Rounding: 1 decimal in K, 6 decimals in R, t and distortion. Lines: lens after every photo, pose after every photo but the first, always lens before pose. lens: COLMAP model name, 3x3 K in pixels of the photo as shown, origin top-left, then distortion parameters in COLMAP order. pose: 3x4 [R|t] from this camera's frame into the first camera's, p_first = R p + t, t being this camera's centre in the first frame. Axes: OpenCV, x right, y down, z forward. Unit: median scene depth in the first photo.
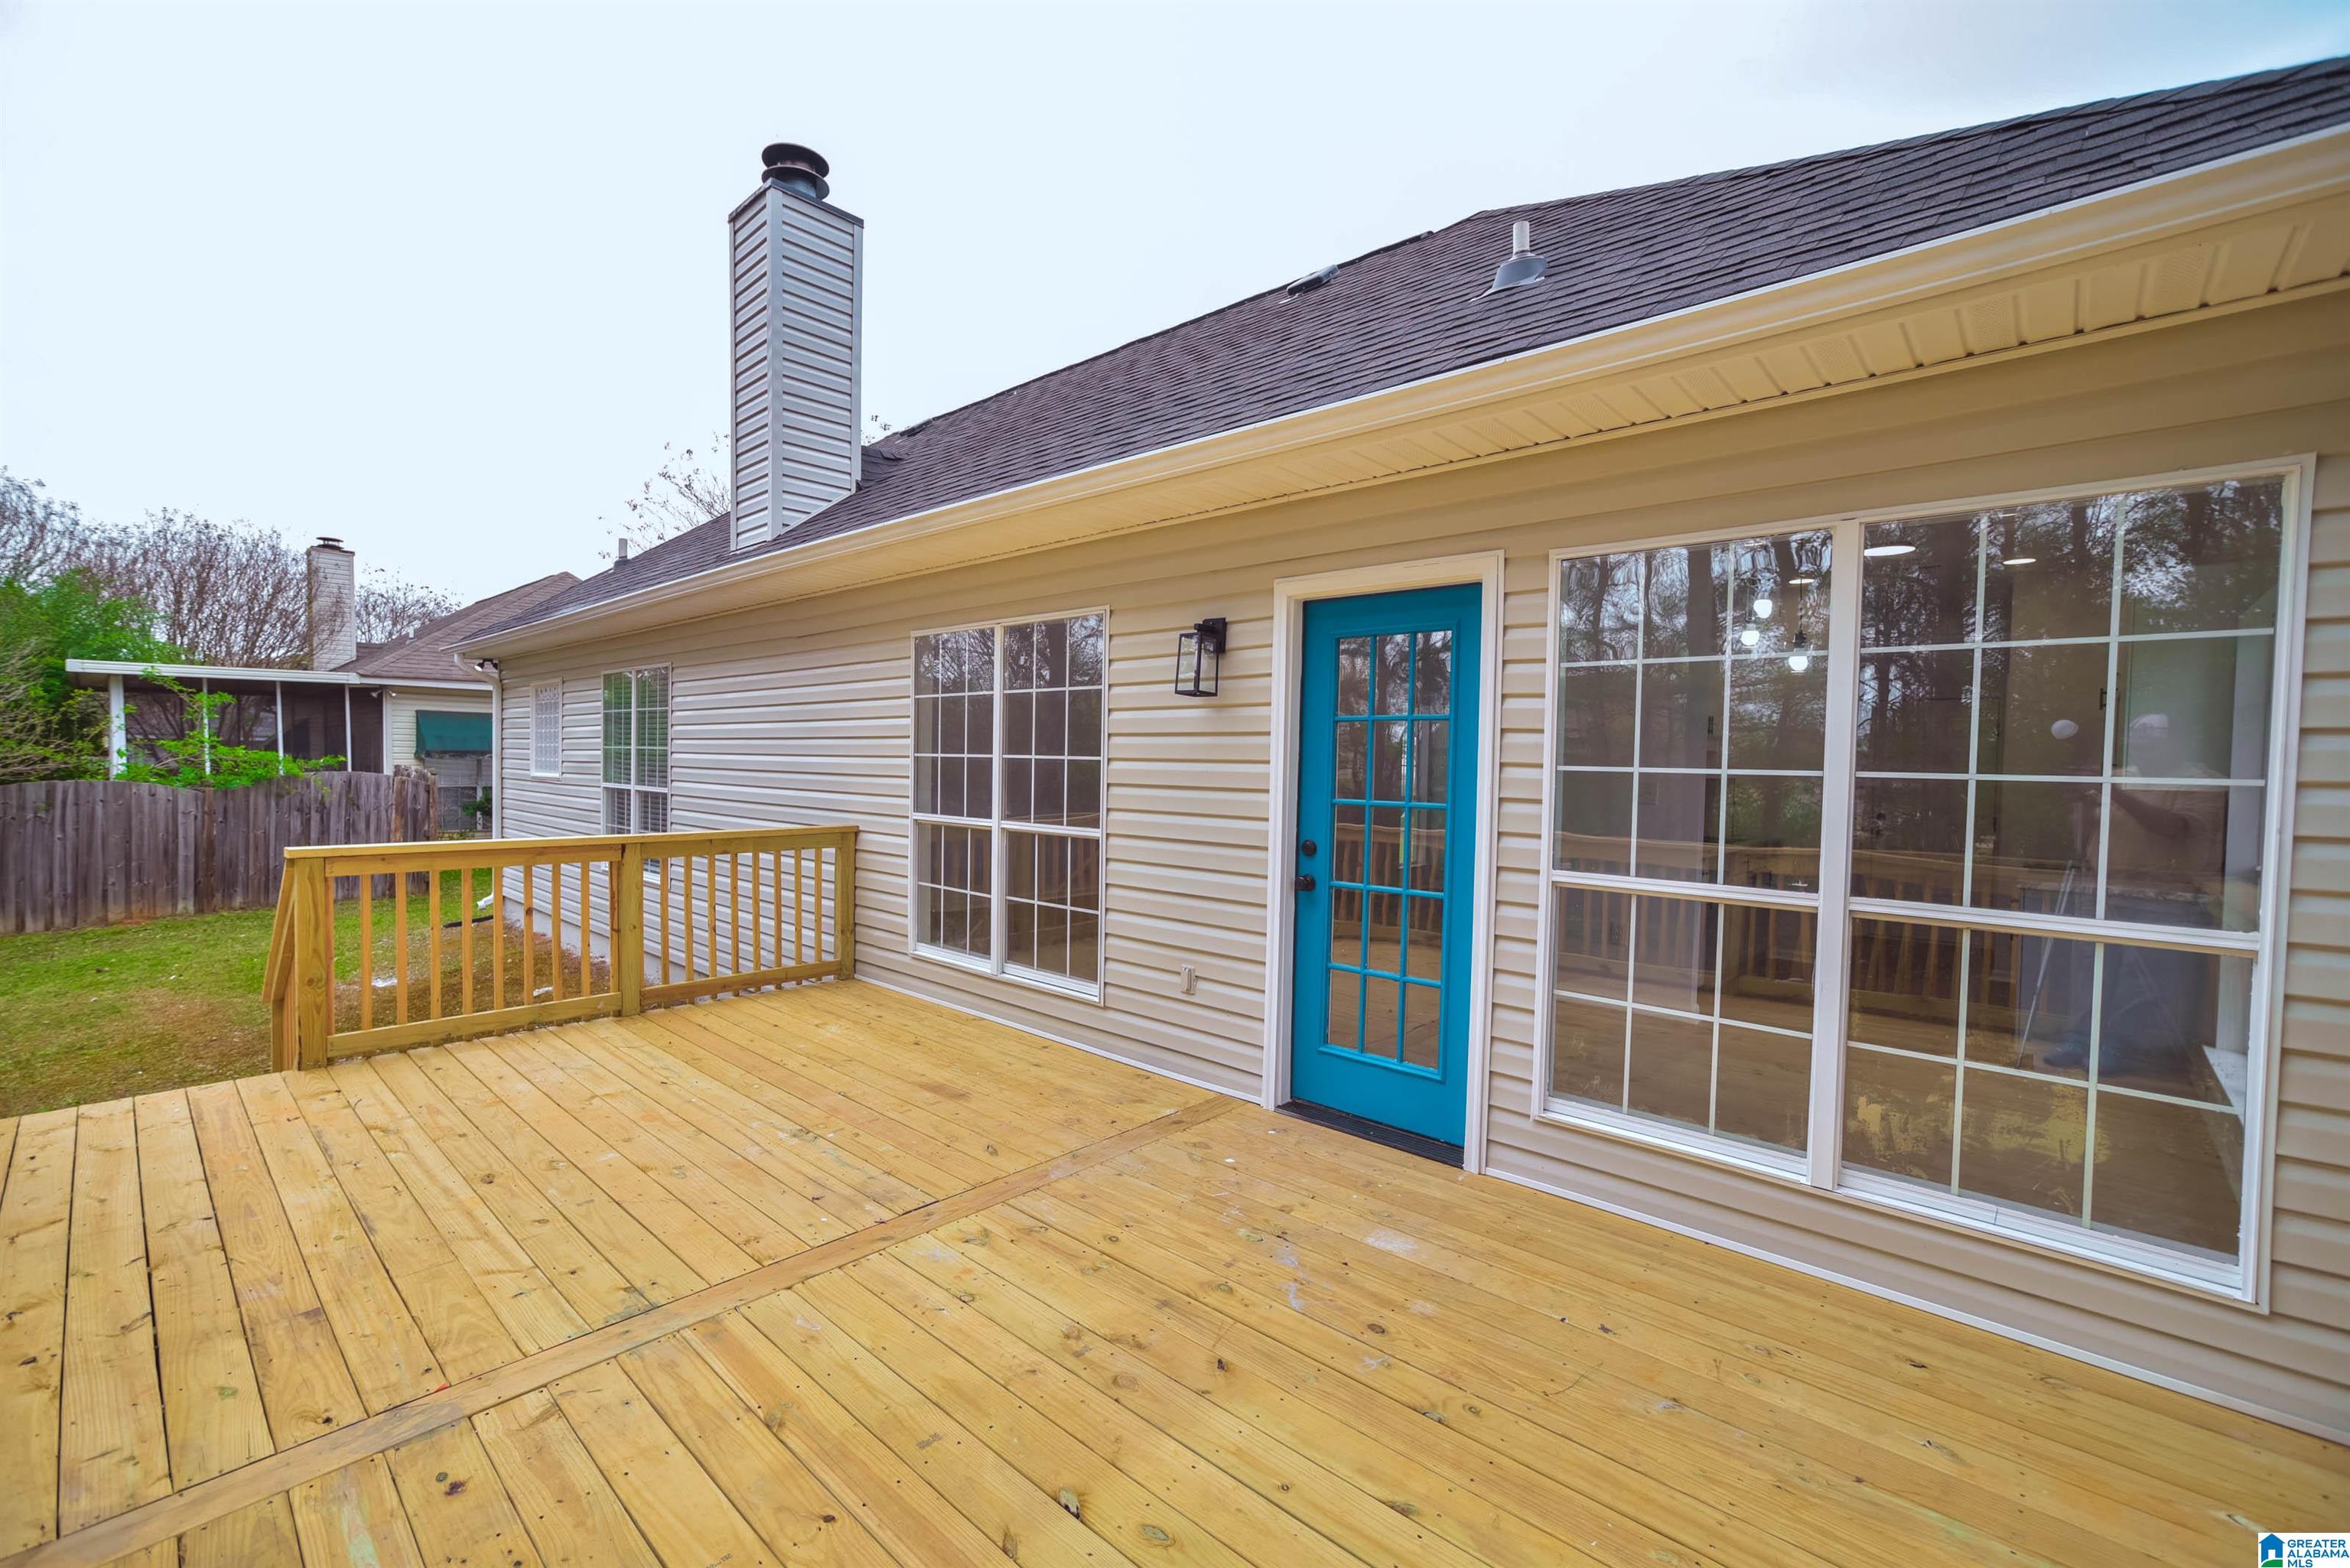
lens RADIAL K [[987.5, 0, 1163.2], [0, 987.5, 776.7], [0, 0, 1]] dist [-0.002650, 0.007809]
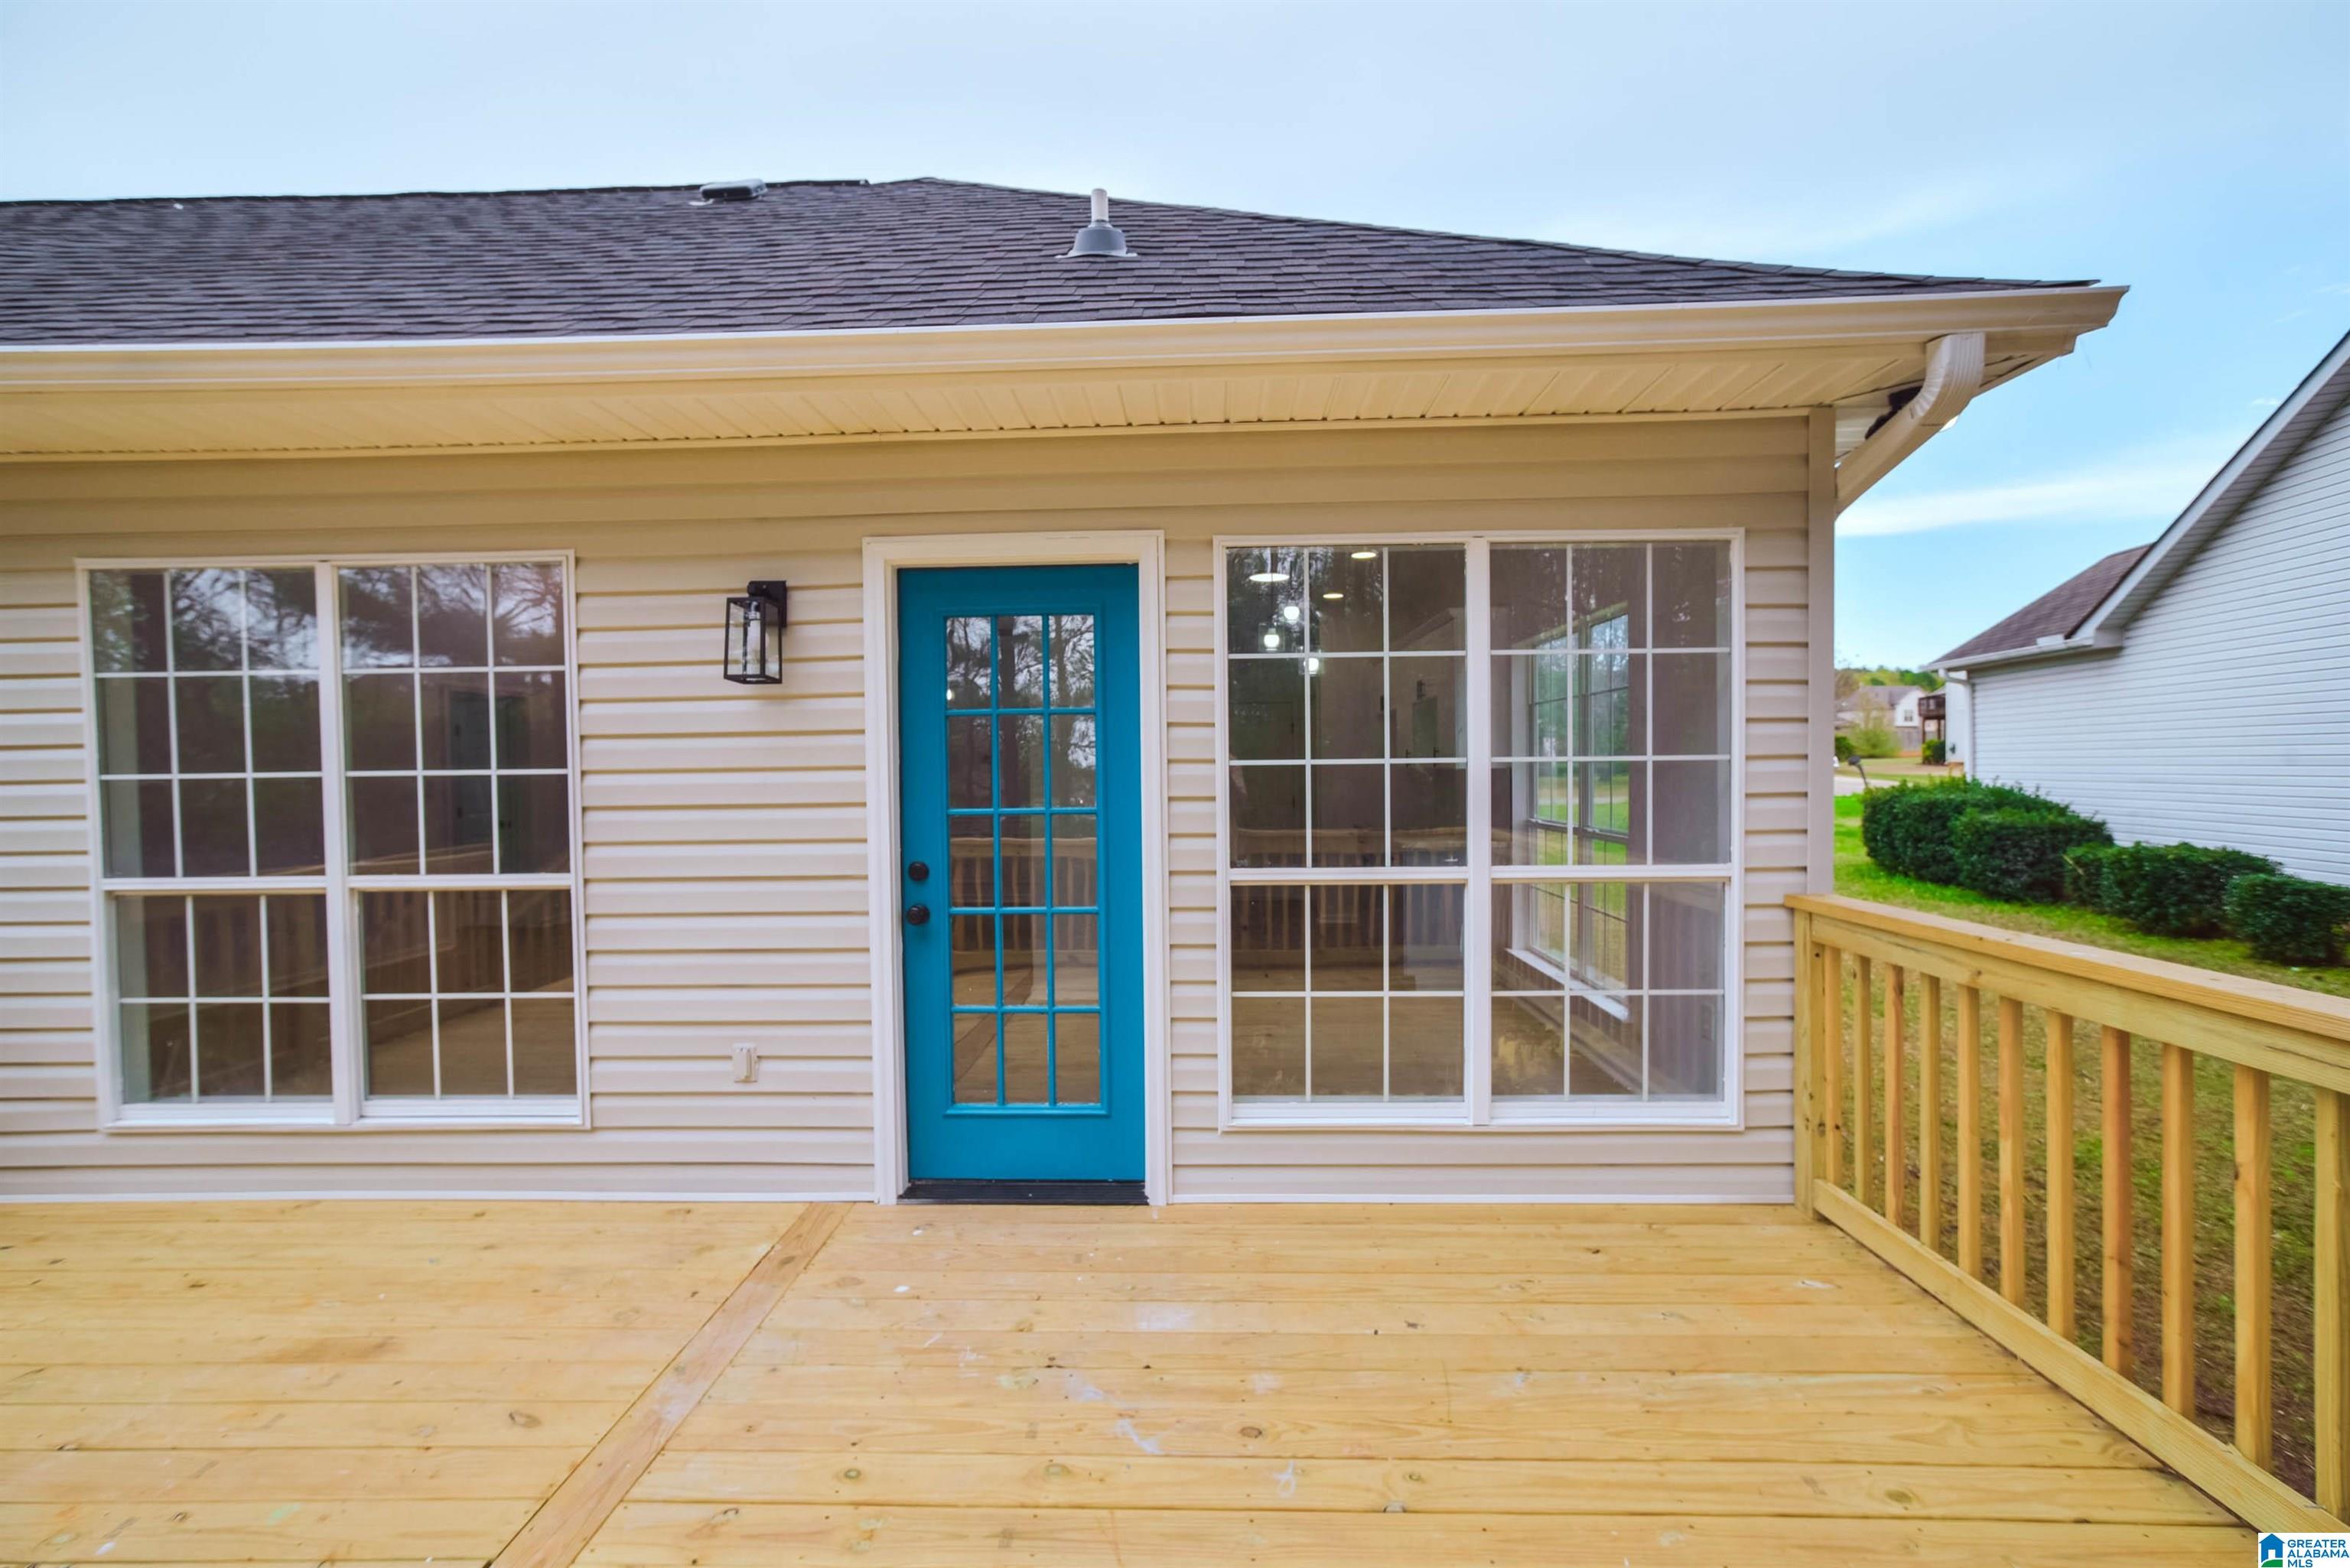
lens RADIAL K [[987.5, 0, 1187.4], [0, 987.5, 782.2], [0, 0, 1]] dist [-0.002650, 0.007809]
pose [[0.763923, -0.040266, 0.644050, -0.206953], [0.039529, 0.999097, 0.015578, -0.005613], [-0.644096, 0.013558, 0.764824, 0.230682]]
